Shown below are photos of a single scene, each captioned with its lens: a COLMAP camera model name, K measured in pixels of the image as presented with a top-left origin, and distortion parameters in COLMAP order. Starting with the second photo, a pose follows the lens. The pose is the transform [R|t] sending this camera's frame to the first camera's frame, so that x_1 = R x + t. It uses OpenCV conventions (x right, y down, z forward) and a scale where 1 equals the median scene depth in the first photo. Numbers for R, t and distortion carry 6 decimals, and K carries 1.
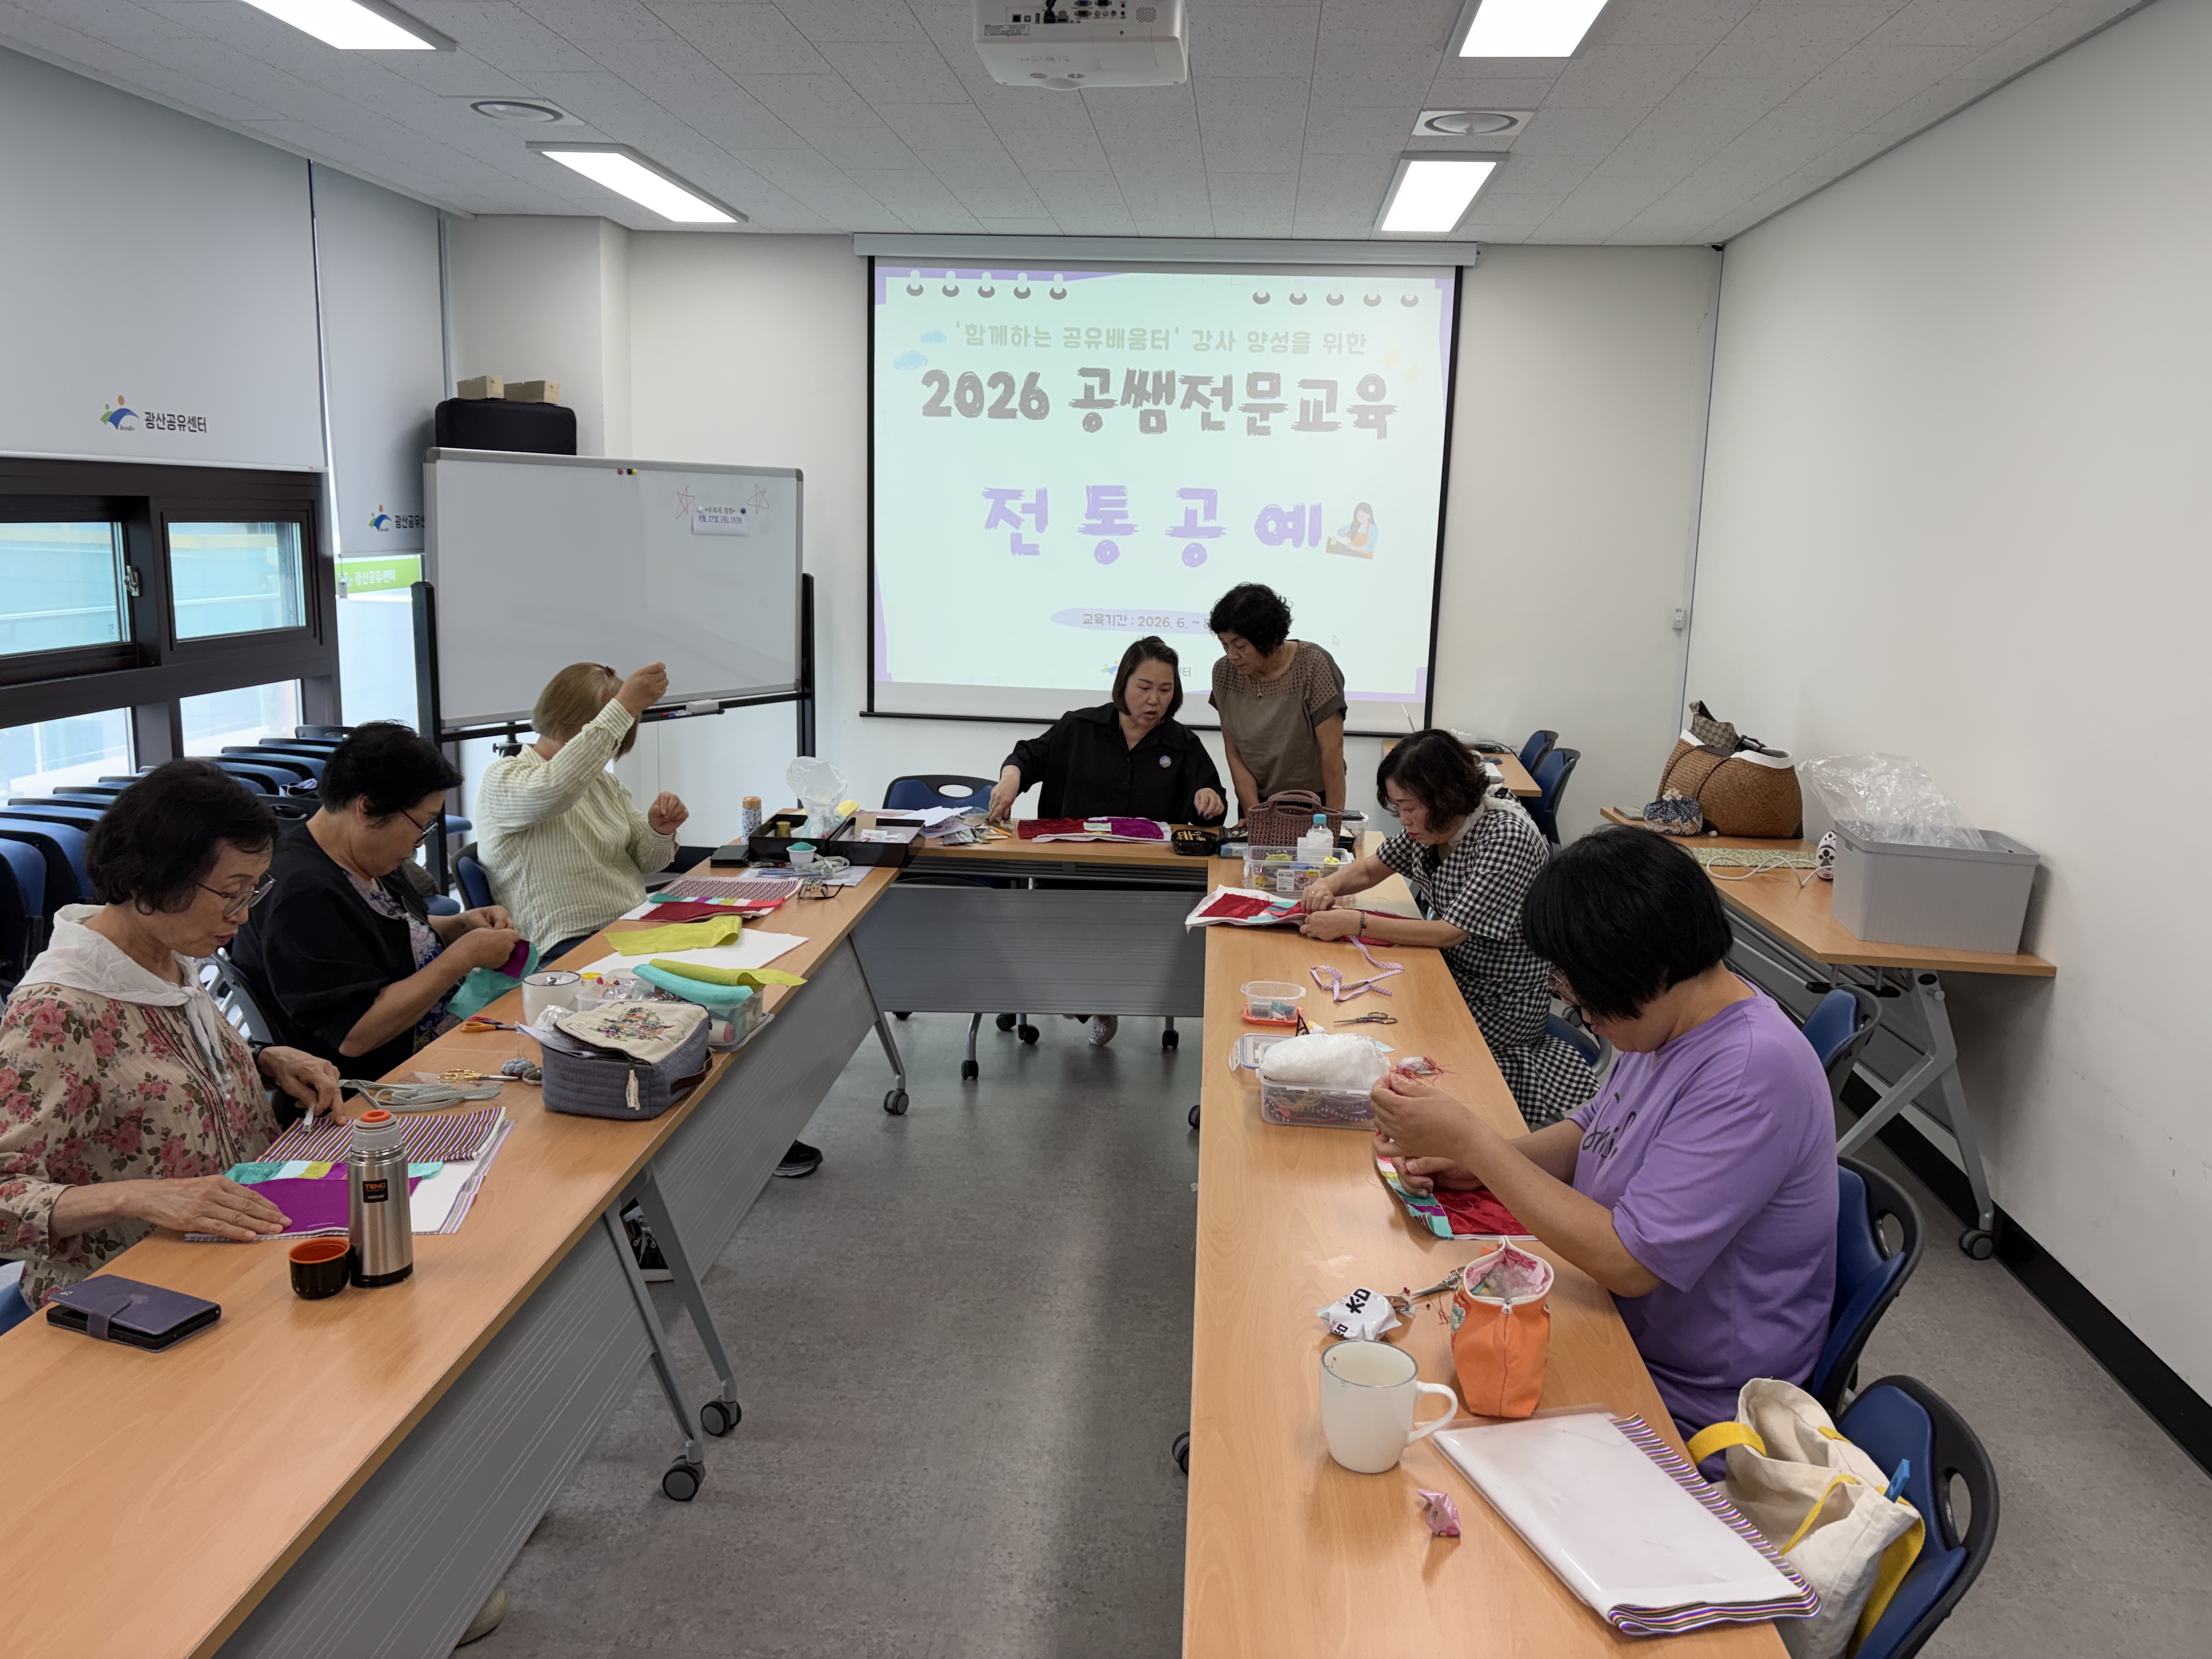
lens RADIAL K [[1675.5, 0, 1107.0], [0, 1675.5, 850.7], [0, 0, 1]] dist [0.028862, -0.049487]
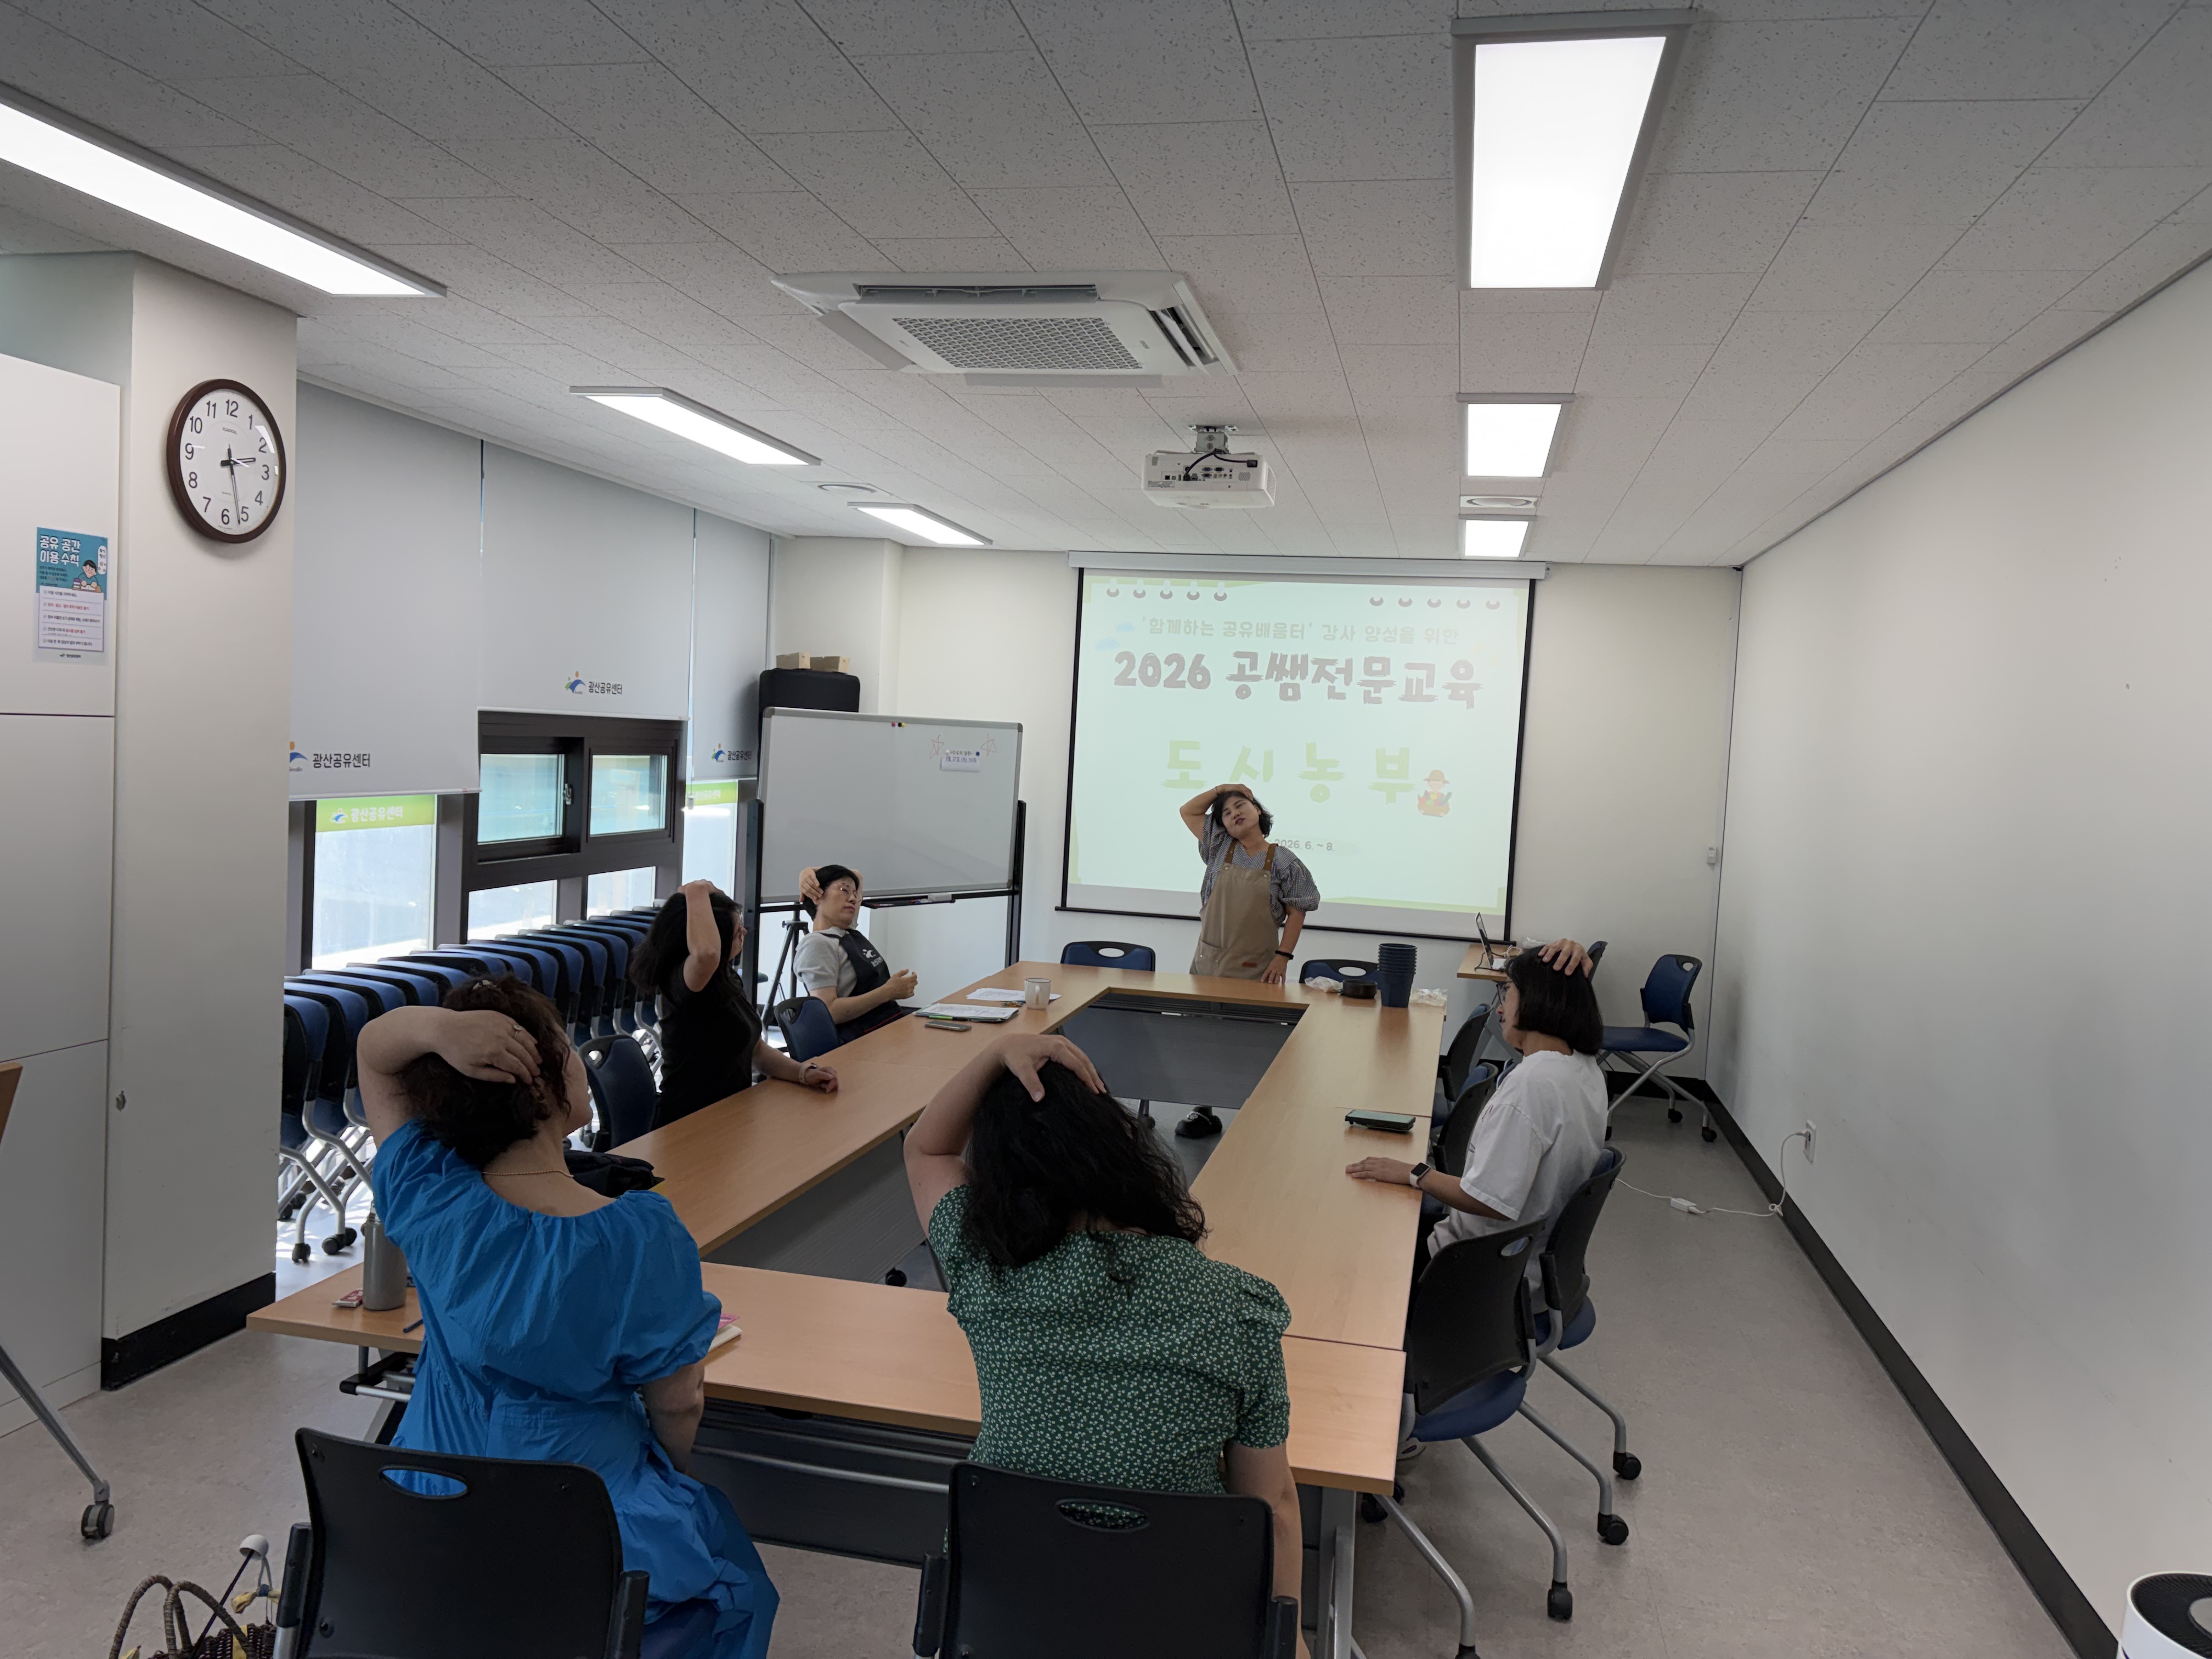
lens RADIAL K [[1675.5, 0, 1088.0], [0, 1675.5, 840.0], [0, 0, 1]] dist [0.028862, -0.049487]
pose [[0.991093, 0.029917, -0.129767, 0.044310], [-0.047981, 0.989214, -0.138394, 0.044446], [0.124227, 0.143388, 0.981839, -0.276990]]
